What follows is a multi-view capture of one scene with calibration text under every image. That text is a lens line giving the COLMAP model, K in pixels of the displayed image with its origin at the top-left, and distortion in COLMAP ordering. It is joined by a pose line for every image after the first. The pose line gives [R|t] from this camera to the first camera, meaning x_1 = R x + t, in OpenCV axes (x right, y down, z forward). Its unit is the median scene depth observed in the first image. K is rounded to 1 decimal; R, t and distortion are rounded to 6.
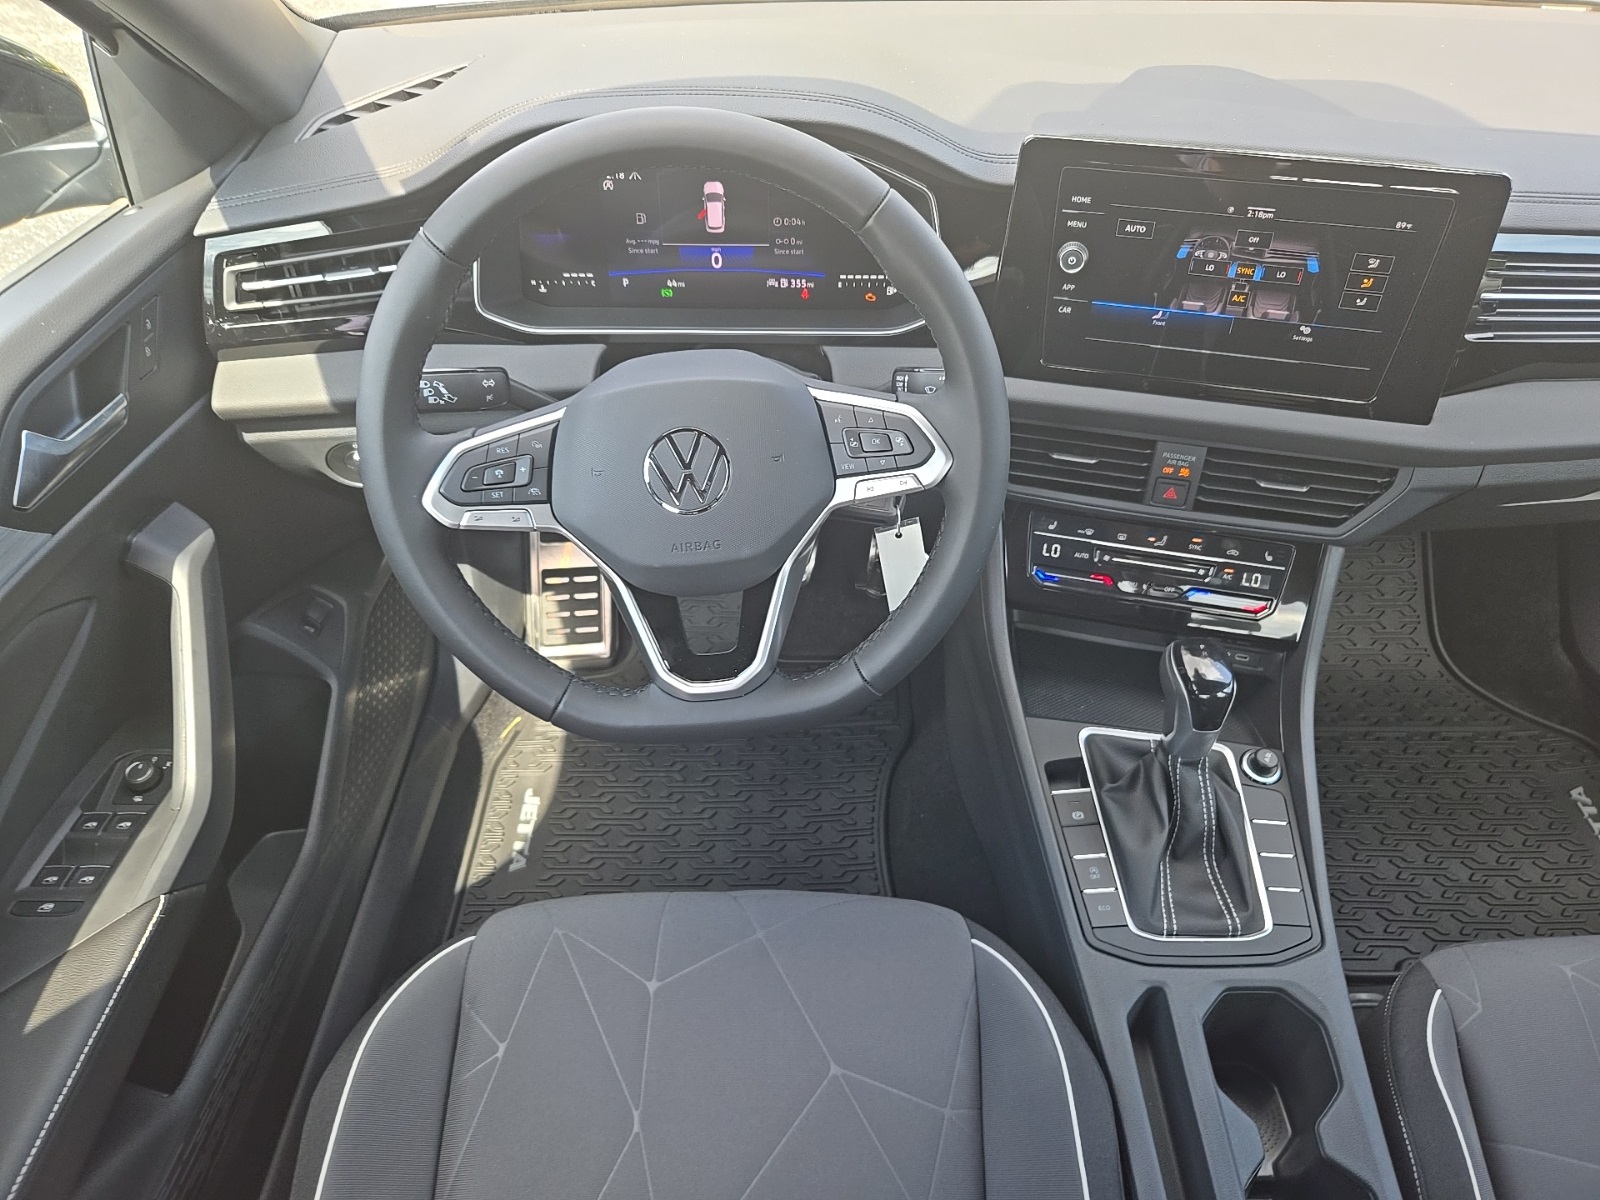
lens RADIAL K [[1081.0, 0, 801.8], [0, 1081.0, 600.5], [0, 0, 1]] dist [0.065649, -0.085404]
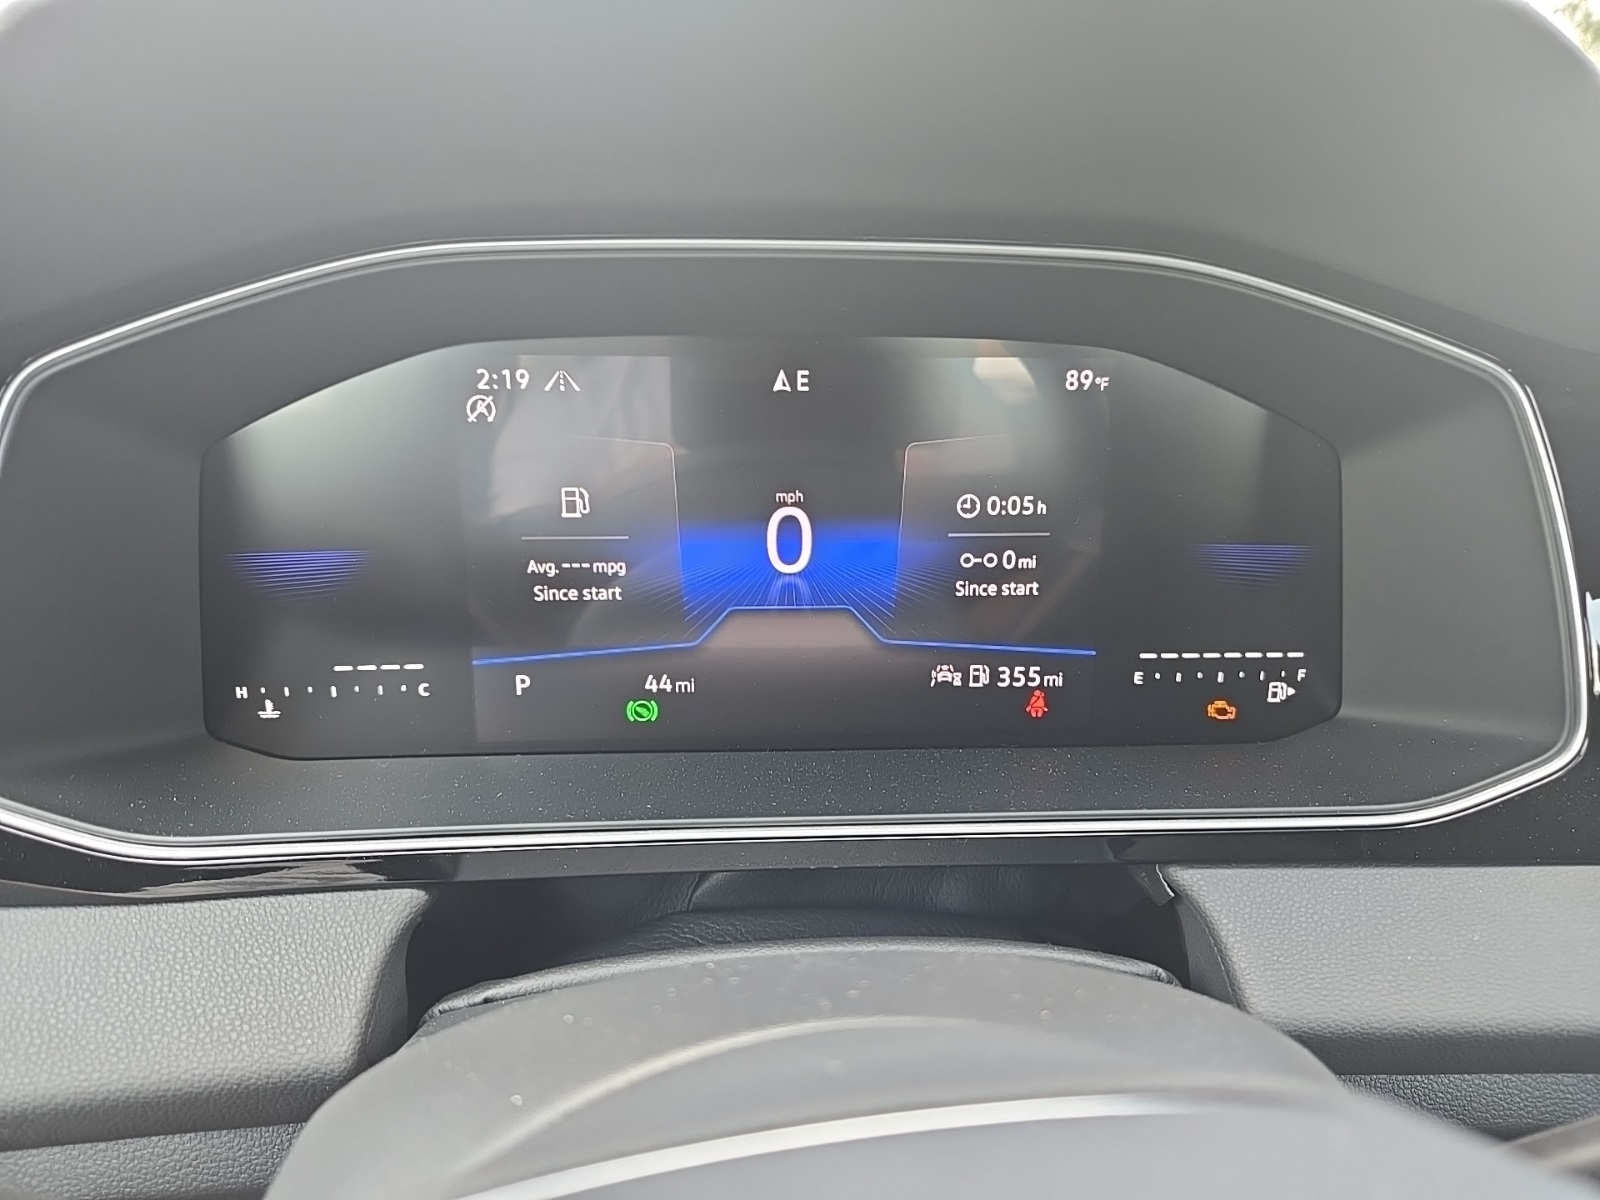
lens RADIAL K [[1079.7, 0, 800.0], [0, 1079.7, 600.0], [0, 0, 1]] dist [0.074095, -0.072865]
pose [[0.998863, -0.018679, 0.043869, -0.099945], [0.034435, 0.918990, -0.392774, -0.200745], [-0.032979, 0.393837, 0.918588, 0.751325]]
